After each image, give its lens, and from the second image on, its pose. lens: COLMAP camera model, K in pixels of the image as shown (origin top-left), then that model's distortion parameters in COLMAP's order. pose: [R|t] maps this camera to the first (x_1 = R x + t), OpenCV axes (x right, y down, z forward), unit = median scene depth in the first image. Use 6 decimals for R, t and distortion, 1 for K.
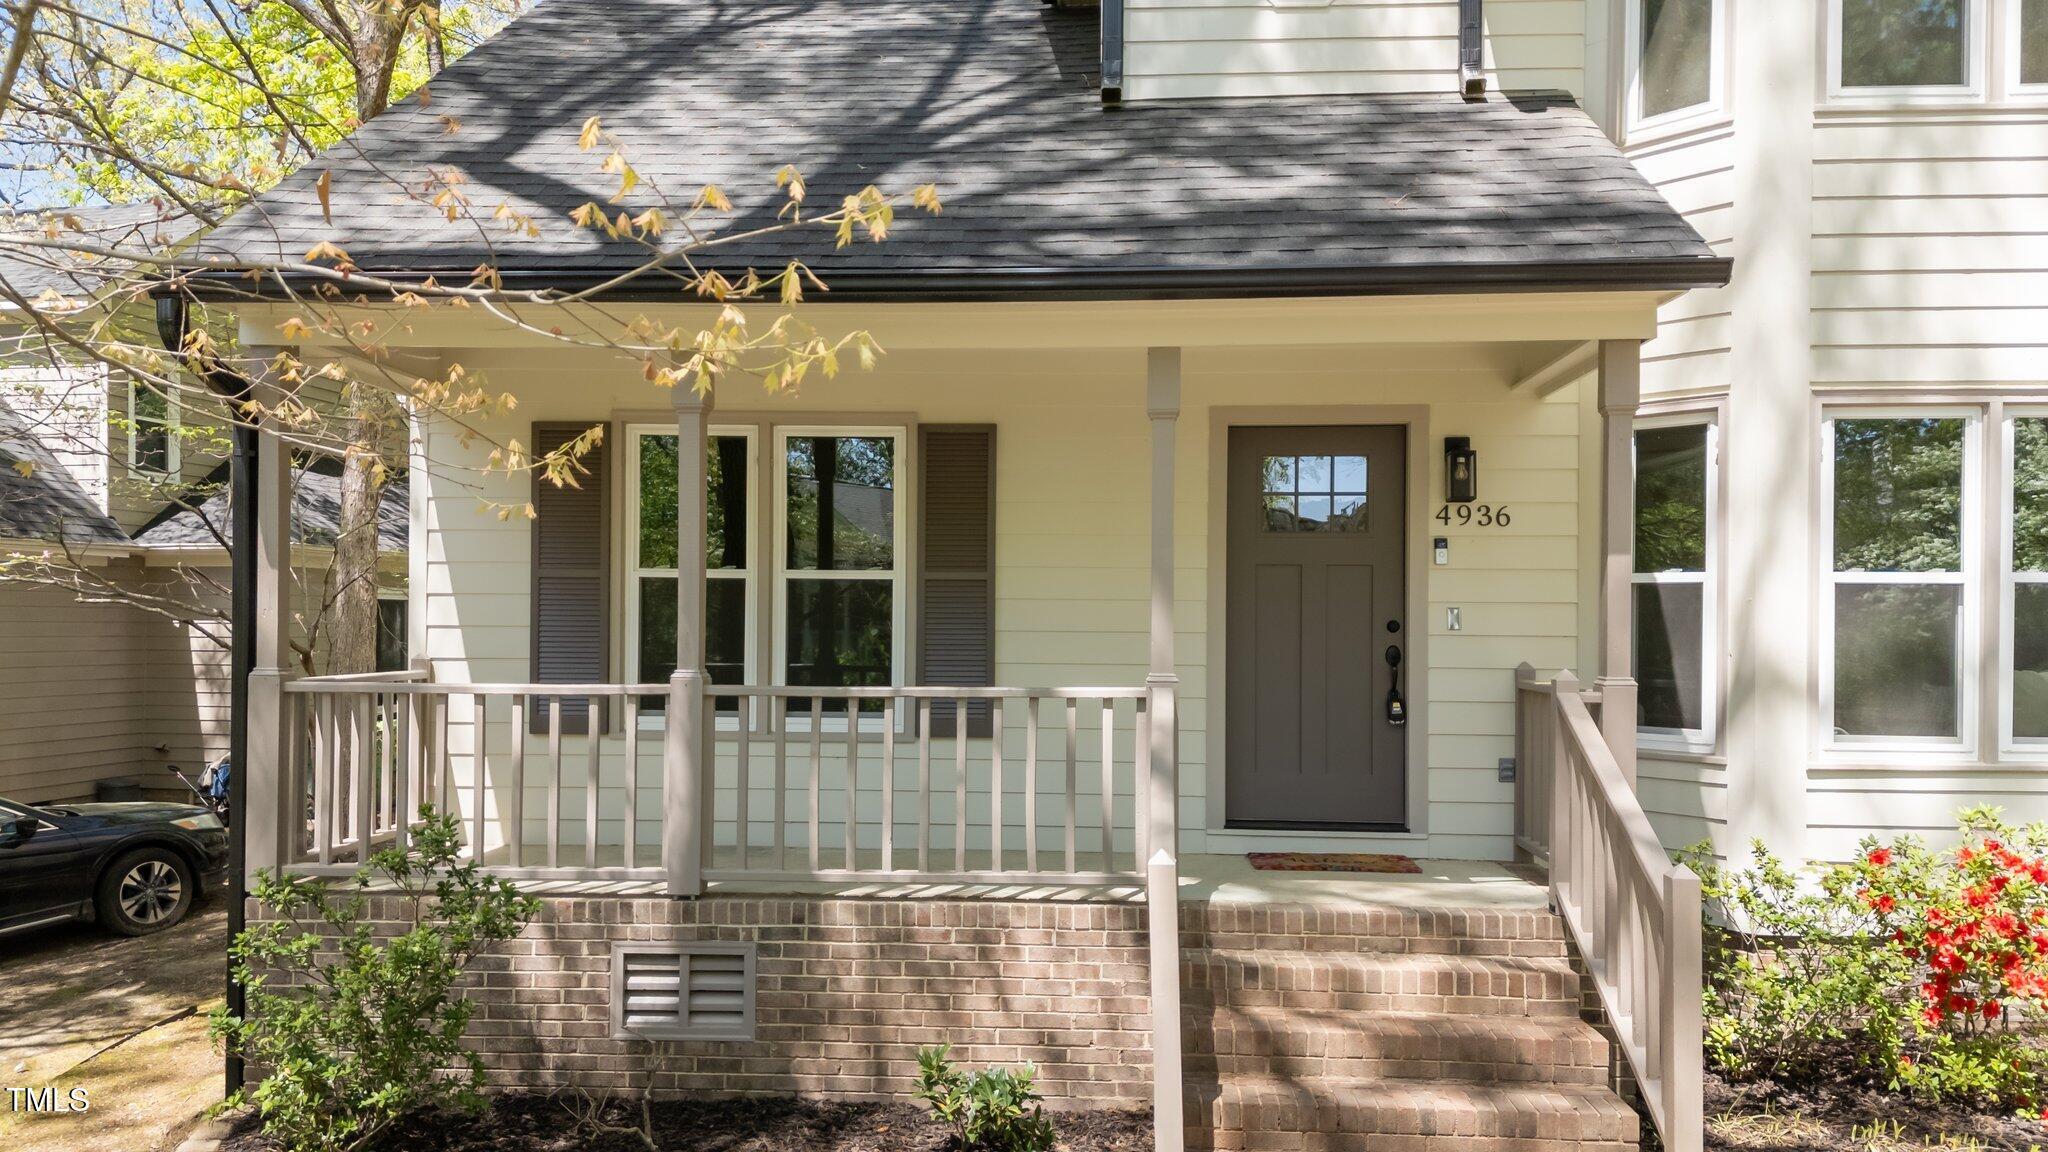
lens RADIAL K [[1525.3, 0, 957.2], [0, 1525.3, 638.6], [0, 0, 1]] dist [0.036731, -0.016762]
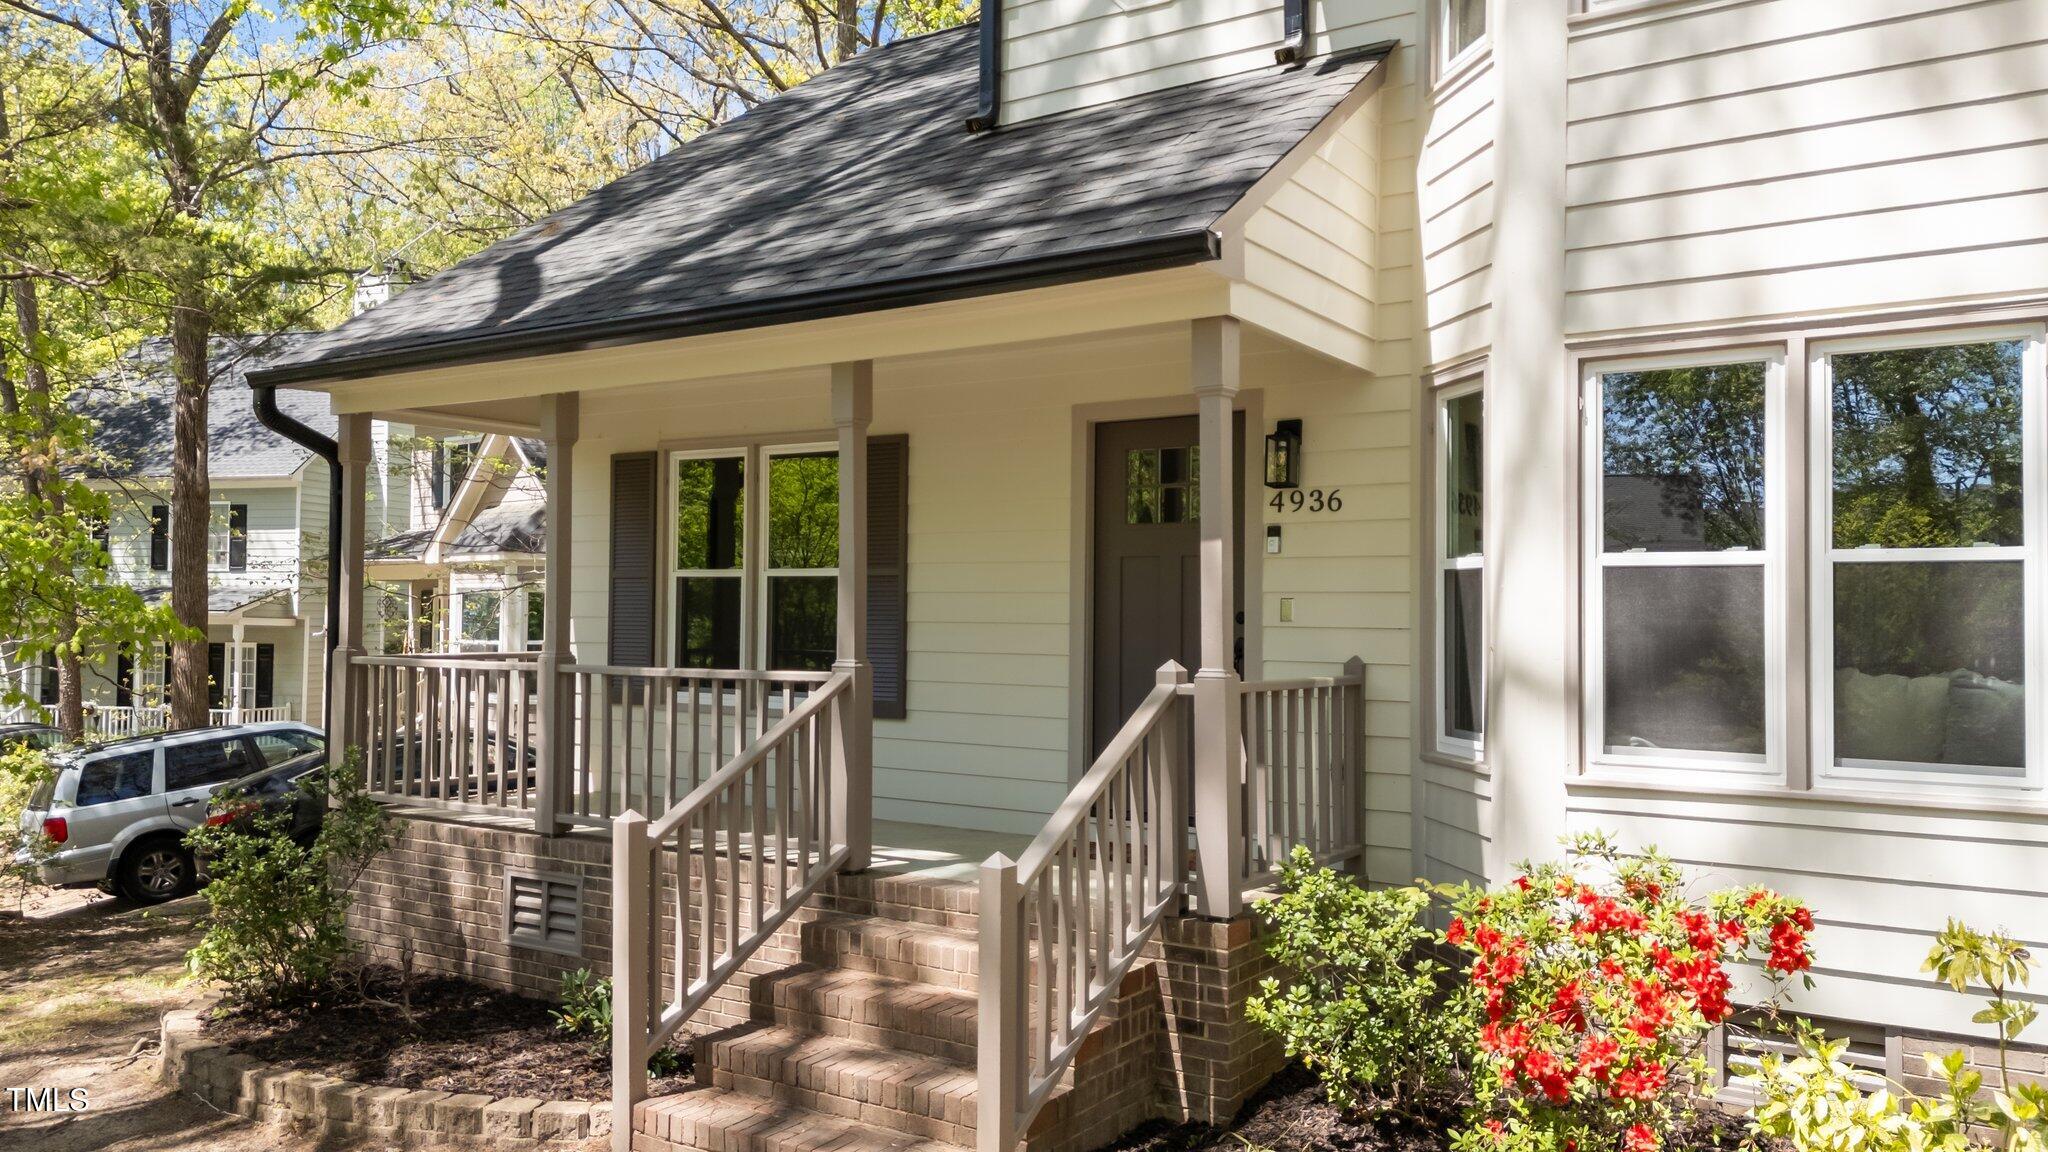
lens RADIAL K [[1525.3, 0, 1027.6], [0, 1525.3, 587.2], [0, 0, 1]] dist [0.036731, -0.016762]
pose [[0.860407, -0.010810, -0.509492, 0.730276], [-0.004636, 0.999568, -0.029037, 0.001307], [0.509586, 0.027346, 0.859985, 0.110289]]
